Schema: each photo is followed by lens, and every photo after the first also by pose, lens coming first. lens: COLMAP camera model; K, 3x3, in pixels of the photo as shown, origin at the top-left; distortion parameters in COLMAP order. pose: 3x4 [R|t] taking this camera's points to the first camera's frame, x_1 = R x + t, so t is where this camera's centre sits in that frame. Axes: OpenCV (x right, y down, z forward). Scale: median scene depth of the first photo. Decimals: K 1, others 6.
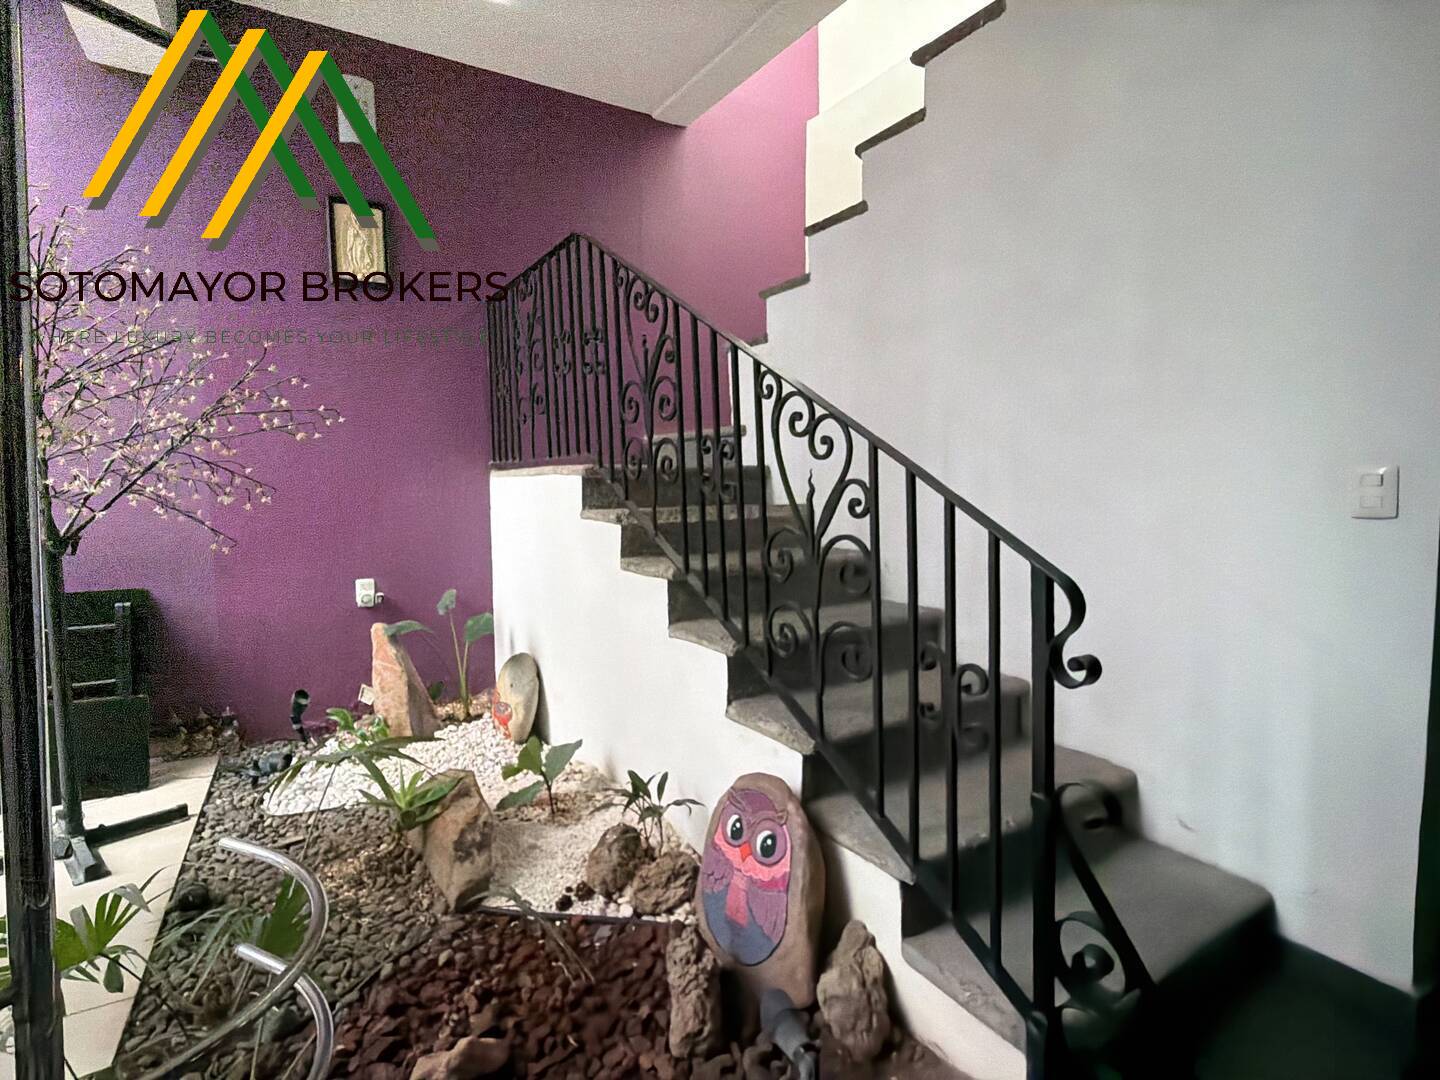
lens RADIAL K [[728.7, 0, 720.0], [0, 728.7, 540.0], [0, 0, 1]] dist [0.000152, -0.000085]
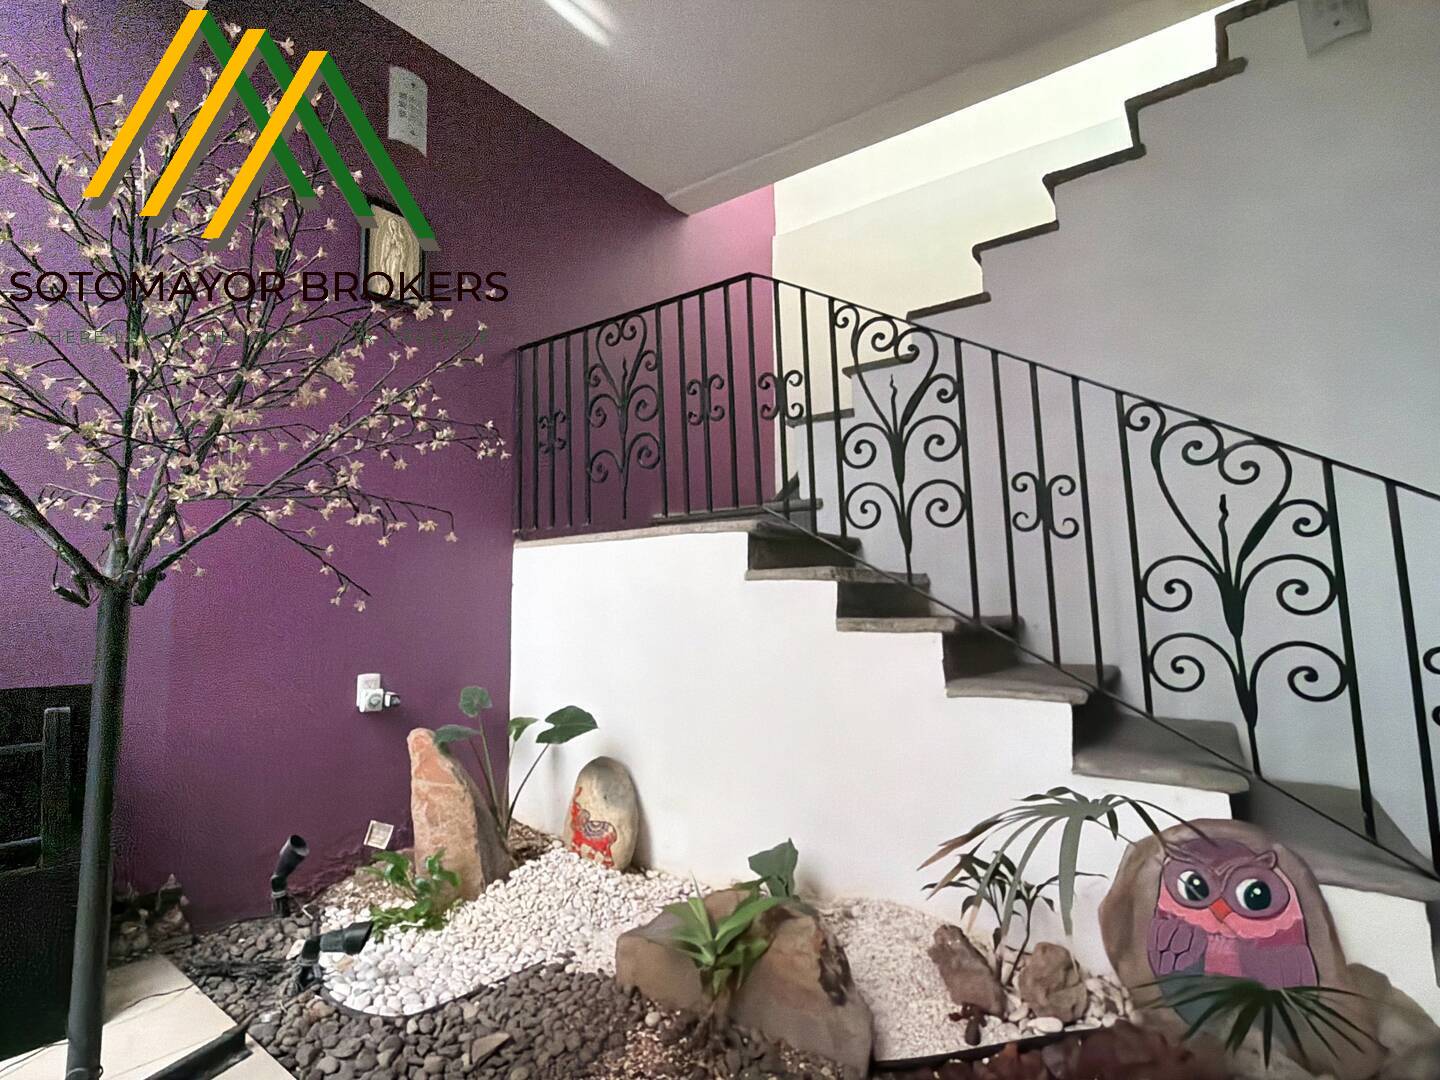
lens RADIAL K [[728.7, 0, 720.0], [0, 728.7, 540.0], [0, 0, 1]] dist [0.000152, -0.000085]
pose [[0.929176, 0.034272, 0.368046, -0.511994], [0.030581, 0.985152, -0.168942, 0.065473], [-0.368371, 0.168232, 0.914331, 0.193620]]
